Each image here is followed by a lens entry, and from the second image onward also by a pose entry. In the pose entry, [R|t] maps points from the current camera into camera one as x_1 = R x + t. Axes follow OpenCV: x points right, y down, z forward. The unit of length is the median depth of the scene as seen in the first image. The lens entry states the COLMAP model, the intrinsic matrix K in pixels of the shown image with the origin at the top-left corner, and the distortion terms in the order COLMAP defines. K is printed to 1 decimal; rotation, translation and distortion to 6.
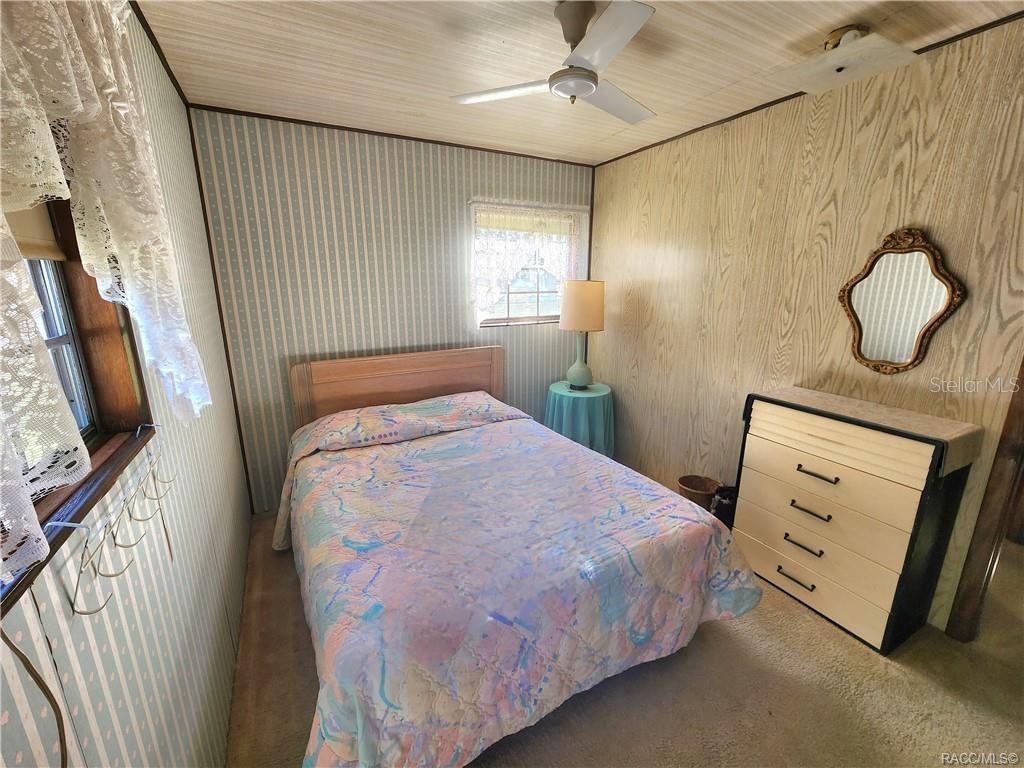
lens RADIAL K [[421.0, 0, 512.8], [0, 421.0, 380.7], [0, 0, 1]] dist [0.000464, 0.000193]
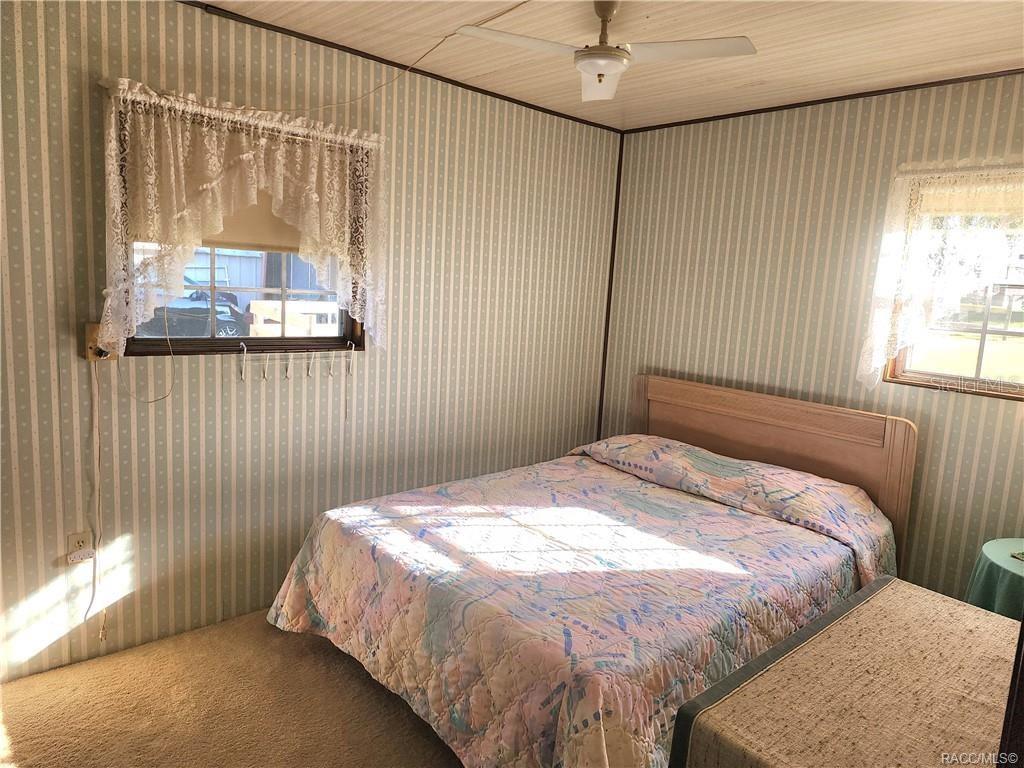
lens RADIAL K [[676.6, 0, 513.2], [0, 676.6, 383.6], [0, 0, 1]] dist [0.010082, -0.002612]
pose [[0.217322, 0.170177, -0.961151, 0.864937], [-0.278640, 0.954528, 0.106002, -0.097549], [0.935484, 0.244779, 0.254858, 0.348787]]
